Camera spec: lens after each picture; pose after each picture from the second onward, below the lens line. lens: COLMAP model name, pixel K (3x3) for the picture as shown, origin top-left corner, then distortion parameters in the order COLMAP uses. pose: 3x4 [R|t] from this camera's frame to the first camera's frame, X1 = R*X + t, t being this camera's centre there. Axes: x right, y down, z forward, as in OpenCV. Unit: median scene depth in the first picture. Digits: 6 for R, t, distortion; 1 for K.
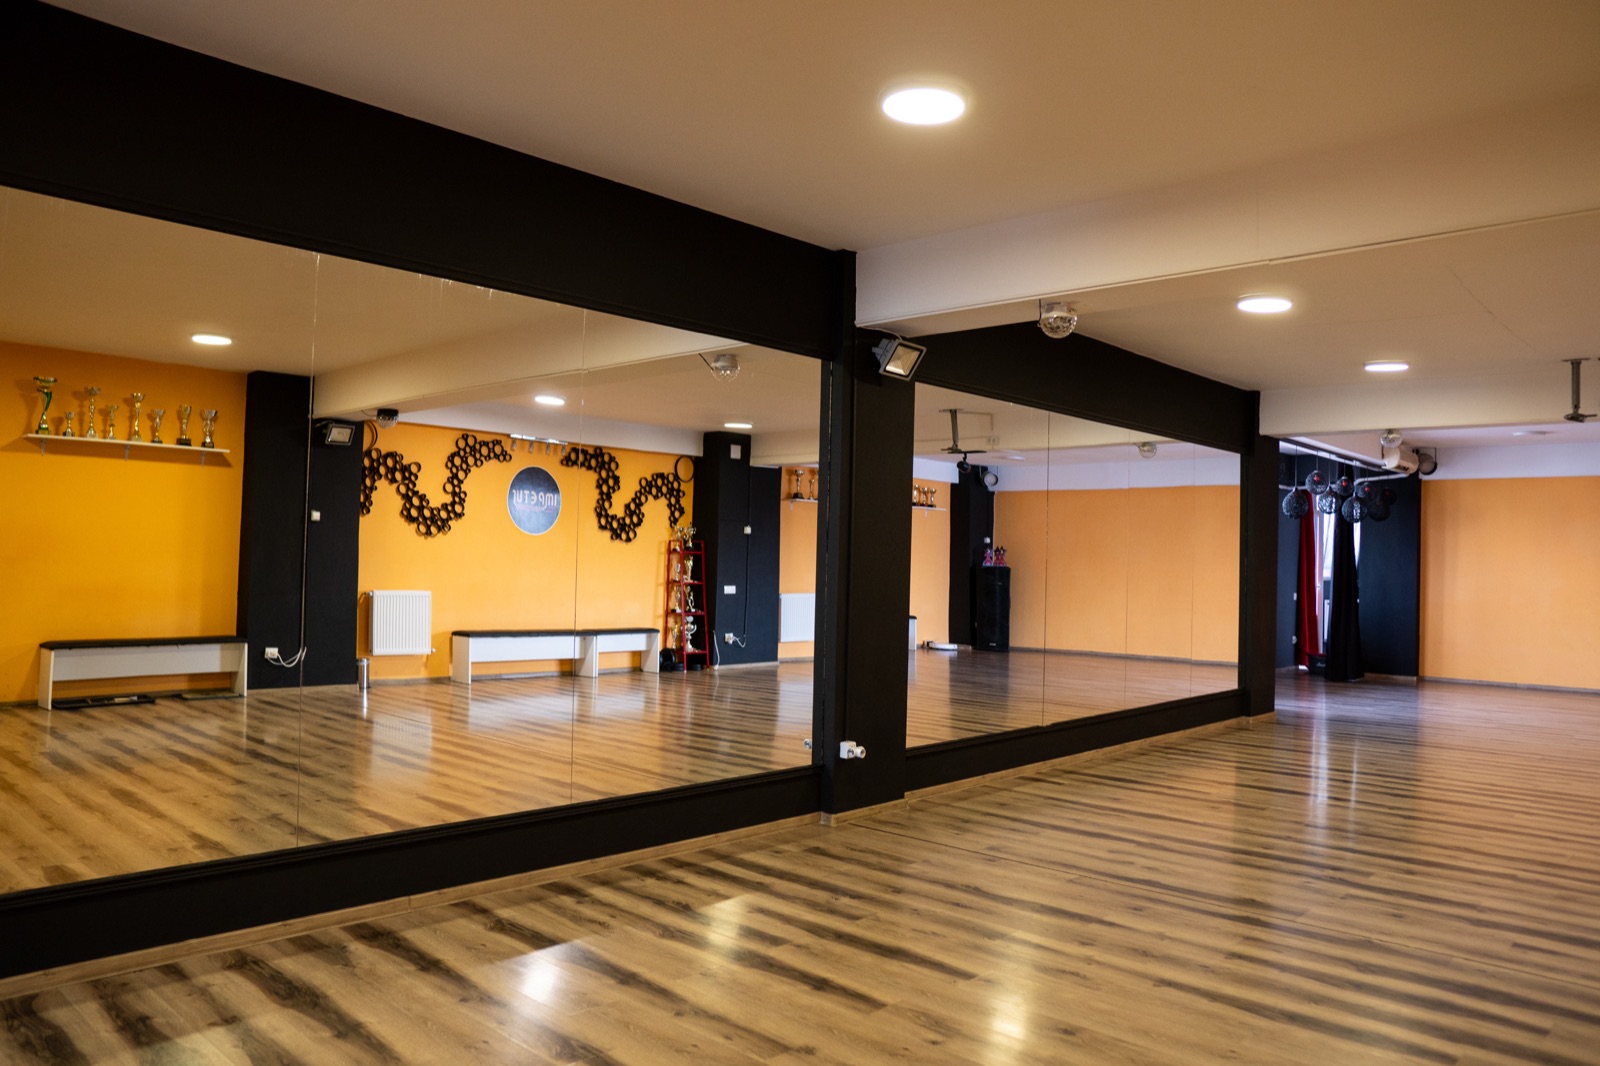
lens RADIAL K [[1124.7, 0, 804.2], [0, 1124.7, 533.6], [0, 0, 1]] dist [-0.105729, 0.062923]
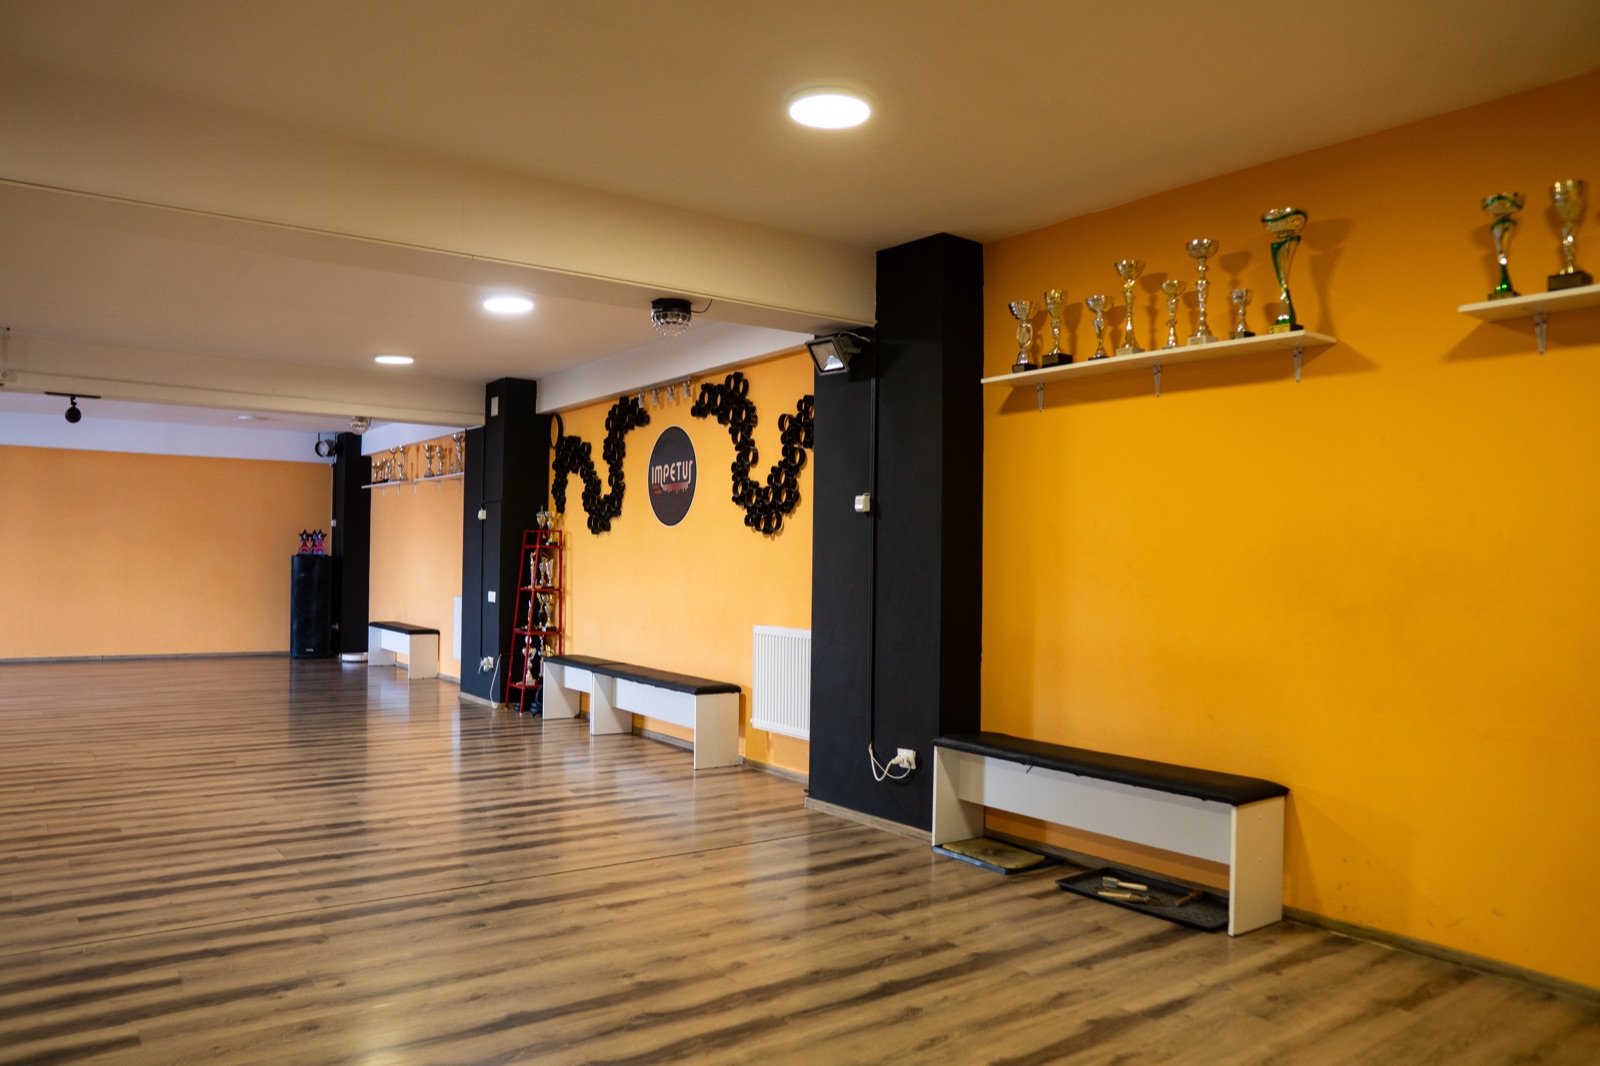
lens RADIAL K [[1124.7, 0, 788.3], [0, 1124.7, 527.2], [0, 0, 1]] dist [-0.105729, 0.062923]
pose [[0.189782, 0.005828, 0.981809, -0.130326], [-0.031830, 0.999493, 0.000220, -0.001492], [-0.981310, -0.031293, 0.189872, 0.117116]]
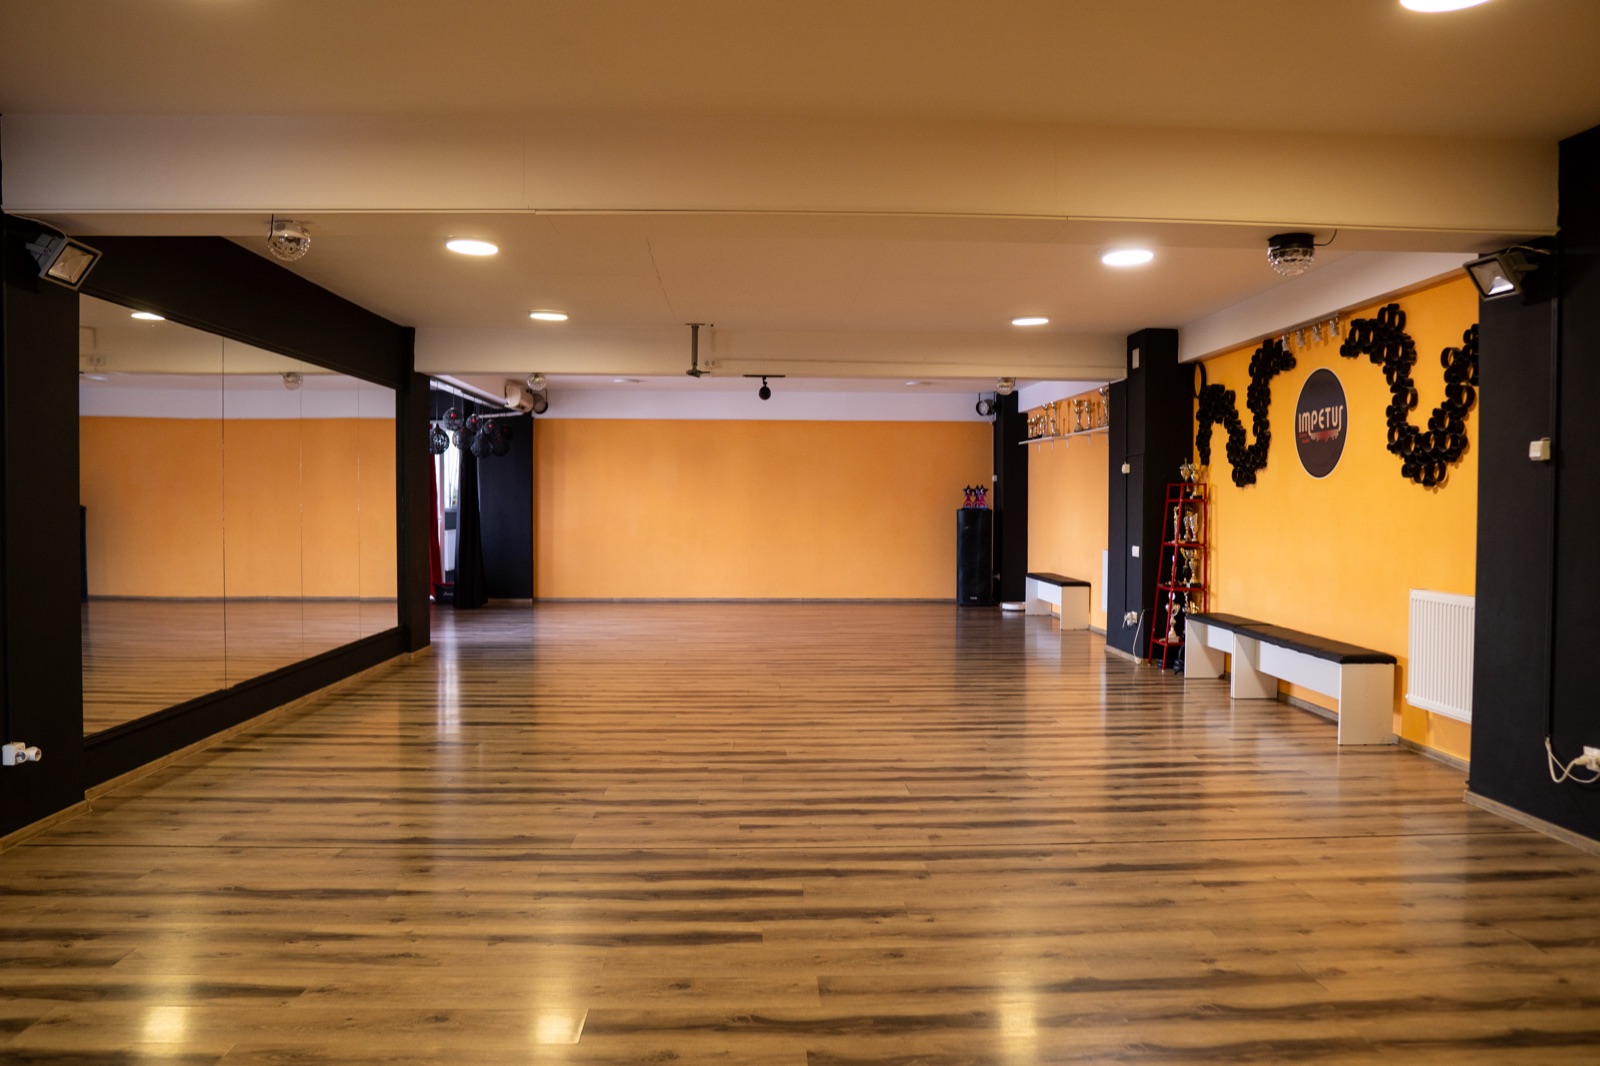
lens RADIAL K [[1124.7, 0, 795.5], [0, 1124.7, 506.7], [0, 0, 1]] dist [-0.105729, 0.062923]
pose [[0.701274, -0.025394, 0.712439, -0.104961], [-0.003030, 0.999250, 0.038599, -0.011014], [-0.712885, -0.029227, 0.700671, 0.073014]]
